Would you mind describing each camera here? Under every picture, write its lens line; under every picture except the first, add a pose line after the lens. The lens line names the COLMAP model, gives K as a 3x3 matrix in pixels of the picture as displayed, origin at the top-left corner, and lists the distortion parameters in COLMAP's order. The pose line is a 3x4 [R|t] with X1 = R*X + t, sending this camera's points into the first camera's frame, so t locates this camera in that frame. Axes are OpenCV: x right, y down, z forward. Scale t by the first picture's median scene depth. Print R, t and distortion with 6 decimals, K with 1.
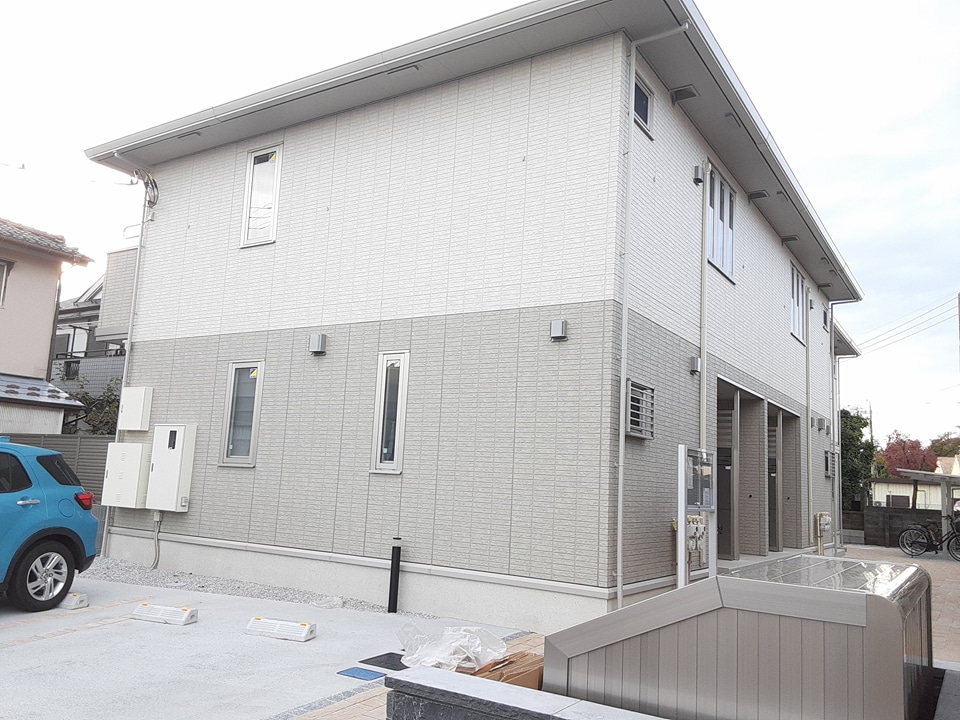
lens RADIAL K [[764.8, 0, 480.9], [0, 764.8, 360.6], [0, 0, 1]] dist [-0.004275, -0.003375]
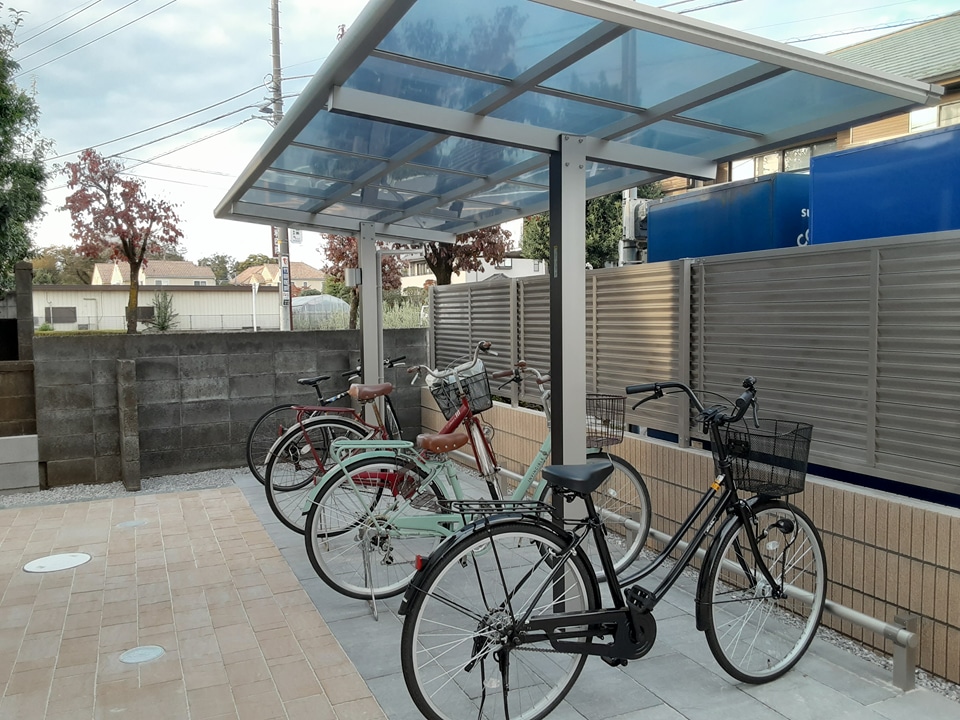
lens RADIAL K [[764.8, 0, 481.4], [0, 764.8, 363.7], [0, 0, 1]] dist [-0.004275, -0.003375]
pose [[0.528458, -0.117565, 0.840780, 0.375890], [-0.090932, 0.976829, 0.193743, 0.139853], [-0.844076, -0.178838, 0.505523, 0.764641]]
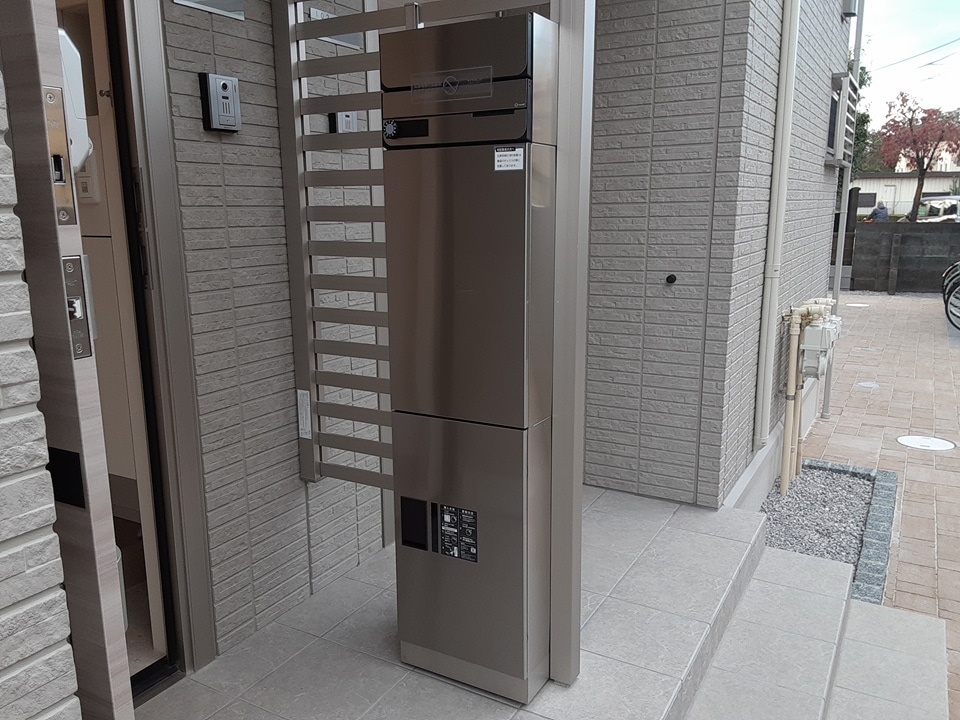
lens RADIAL K [[764.8, 0, 478.6], [0, 764.8, 363.3], [0, 0, 1]] dist [-0.004275, -0.003375]
pose [[0.996720, -0.069520, 0.041428, 0.198689], [0.050039, 0.931741, 0.359659, 0.073021], [-0.063603, -0.356406, 0.932164, 0.468401]]
